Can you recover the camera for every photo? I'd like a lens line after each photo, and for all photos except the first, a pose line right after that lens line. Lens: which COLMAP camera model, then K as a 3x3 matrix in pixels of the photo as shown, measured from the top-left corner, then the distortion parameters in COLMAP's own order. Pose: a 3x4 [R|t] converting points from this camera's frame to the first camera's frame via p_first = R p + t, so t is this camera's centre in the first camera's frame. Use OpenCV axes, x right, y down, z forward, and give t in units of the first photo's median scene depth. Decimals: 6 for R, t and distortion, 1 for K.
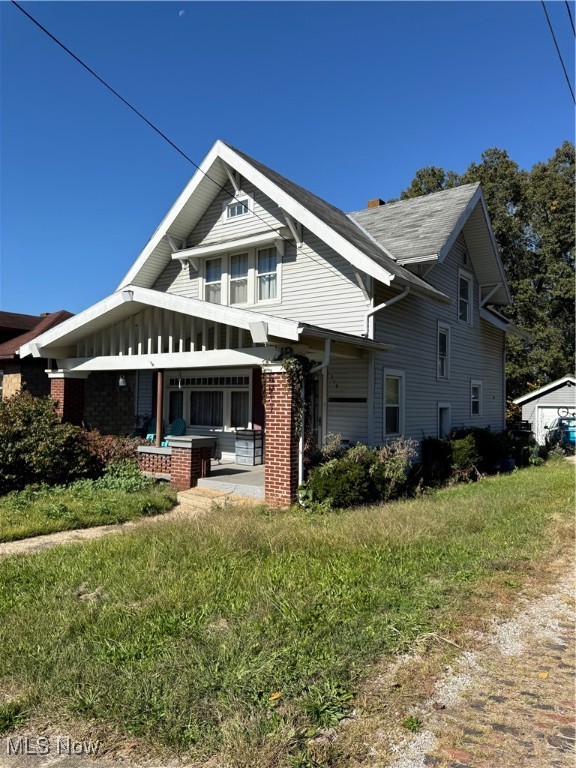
lens RADIAL K [[545.5, 0, 284.6], [0, 545.5, 385.5], [0, 0, 1]] dist [0.087990, -0.140559]
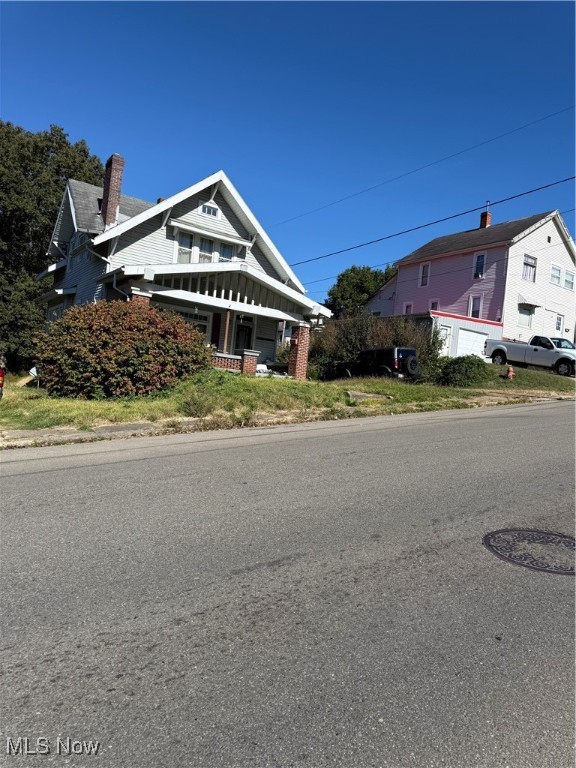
lens RADIAL K [[545.5, 0, 284.6], [0, 545.5, 385.5], [0, 0, 1]] dist [0.087990, -0.140559]
pose [[0.346049, 0.034788, 0.937571, -1.553273], [-0.129423, 0.991529, 0.010978, 0.146163], [-0.929247, -0.125142, 0.347620, 0.176197]]
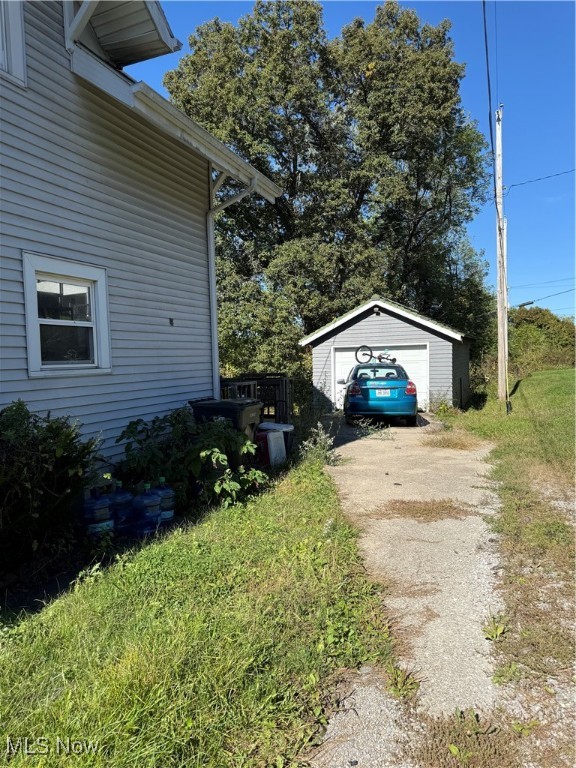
lens RADIAL K [[545.5, 0, 284.6], [0, 545.5, 385.5], [0, 0, 1]] dist [0.087990, -0.140559]
pose [[0.969380, -0.046933, 0.241038, 0.507573], [0.027459, 0.996127, 0.083528, 0.052241], [-0.244025, -0.074352, 0.966915, 0.821277]]
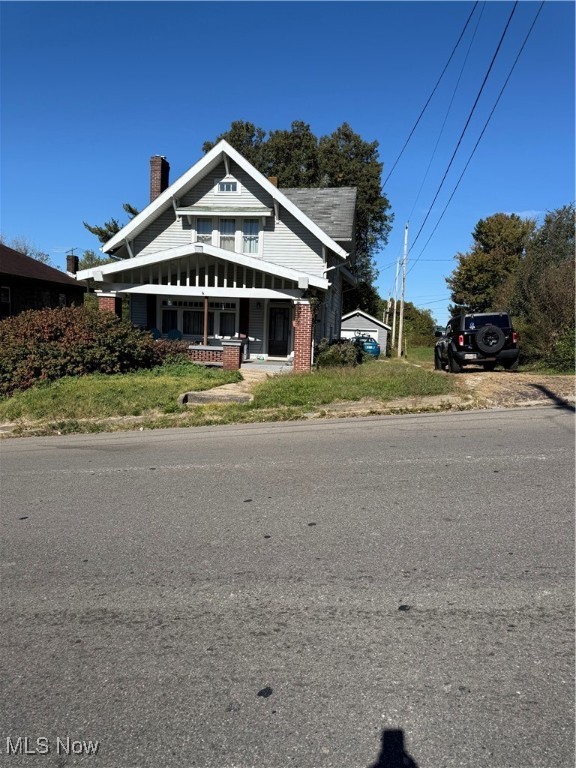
lens RADIAL K [[545.5, 0, 284.6], [0, 545.5, 385.5], [0, 0, 1]] dist [0.087990, -0.140559]
pose [[0.889879, -0.018502, 0.455821, -0.652325], [-0.045839, 0.990494, 0.129694, 0.007698], [-0.453888, -0.136307, 0.880572, -0.456074]]
